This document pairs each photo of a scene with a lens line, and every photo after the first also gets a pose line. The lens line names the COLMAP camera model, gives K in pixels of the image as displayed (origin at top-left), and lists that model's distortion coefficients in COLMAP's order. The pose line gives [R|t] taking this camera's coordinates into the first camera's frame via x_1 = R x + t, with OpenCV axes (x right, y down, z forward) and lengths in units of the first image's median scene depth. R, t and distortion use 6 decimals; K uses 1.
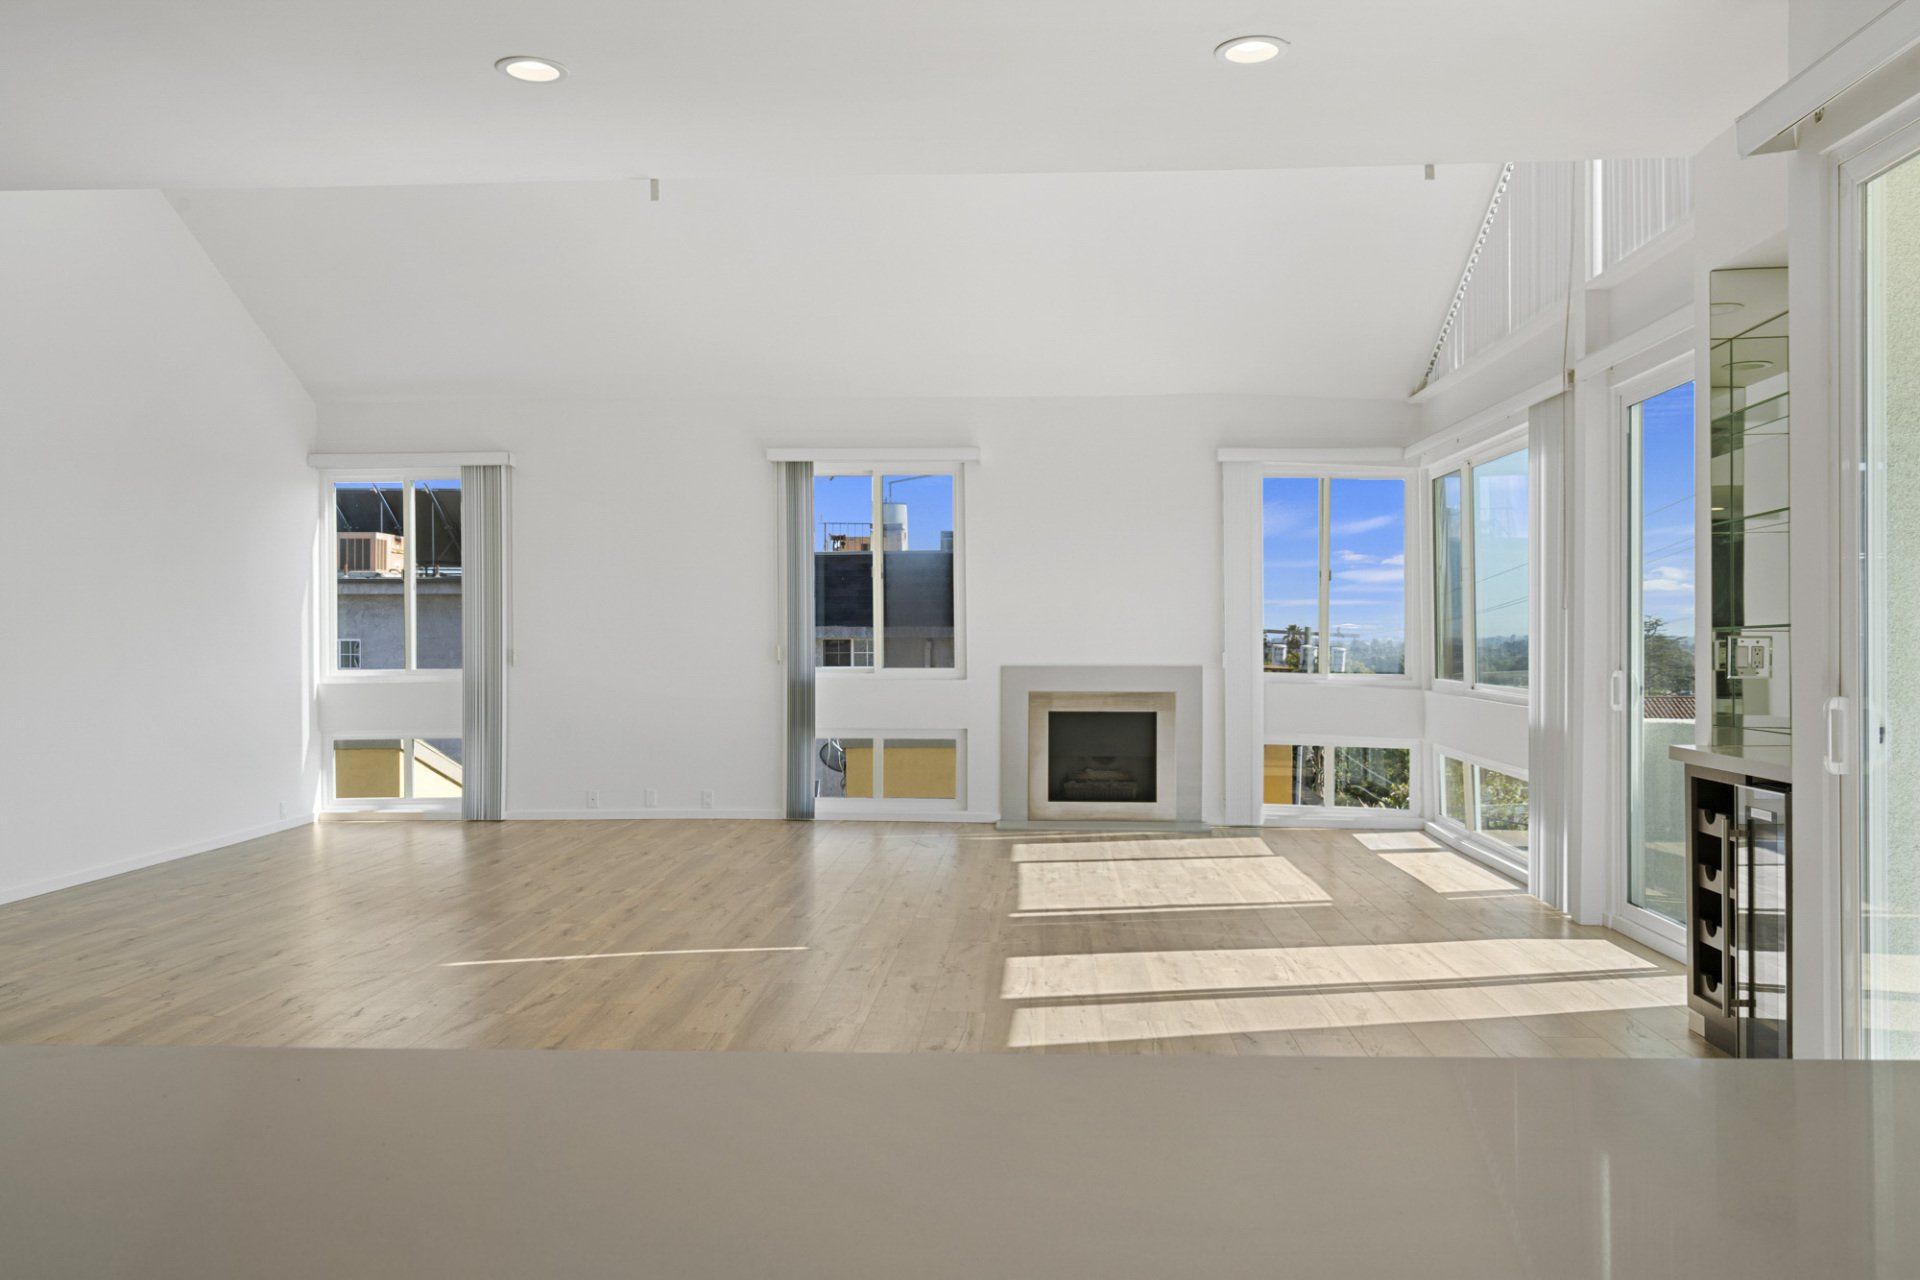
lens RADIAL K [[1363.8, 0, 953.8], [0, 1363.8, 642.1], [0, 0, 1]] dist [0.005377, 0.002881]
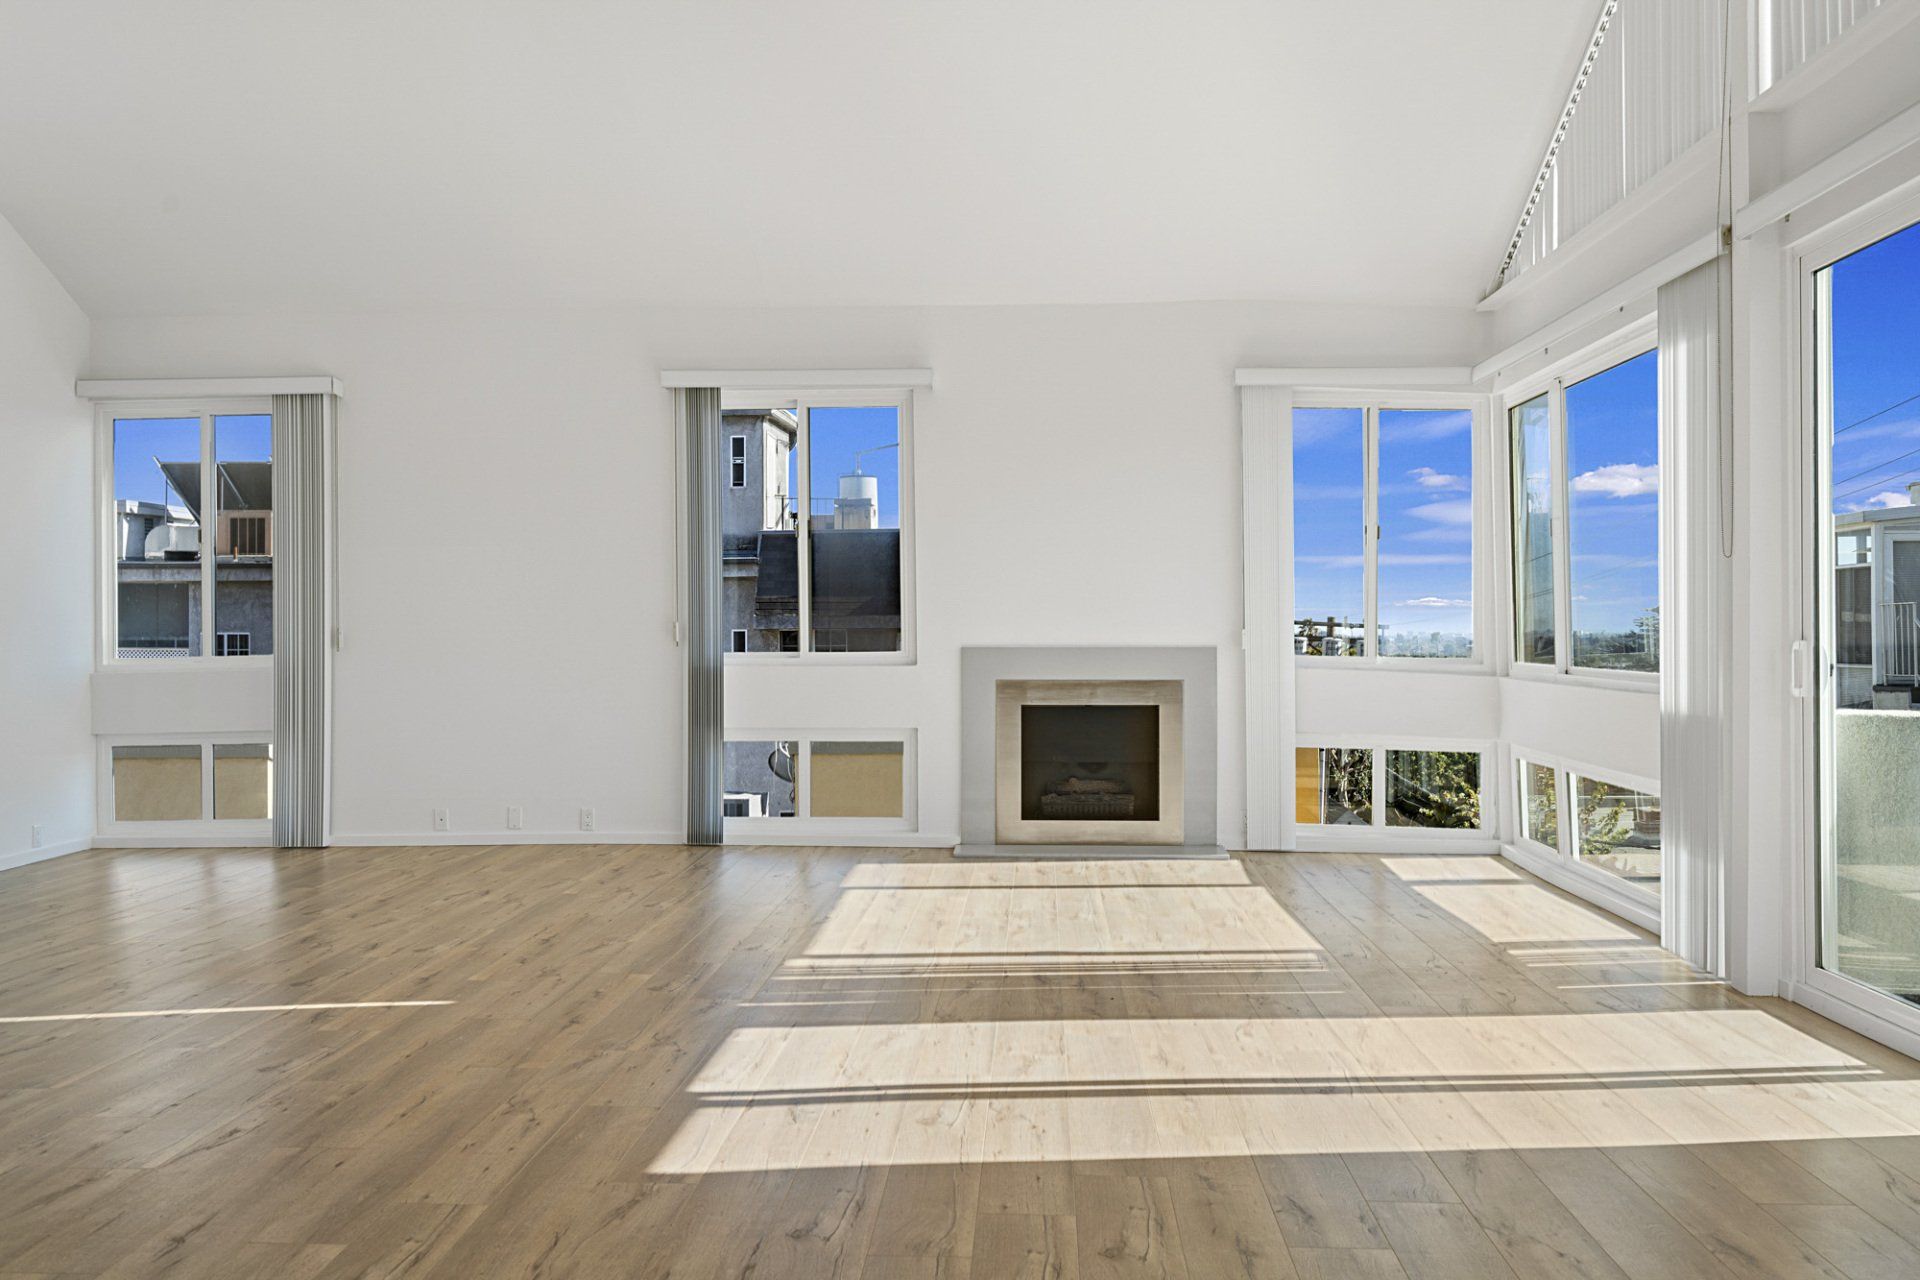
lens RADIAL K [[1511.6, 0, 962.2], [0, 1511.6, 627.9], [0, 0, 1]] dist [0.003776, 0.000920]
pose [[0.999854, -0.001942, 0.016970, 0.021373], [0.002041, 0.999981, -0.005821, 0.011207], [-0.016958, 0.005855, 0.999839, 0.133337]]
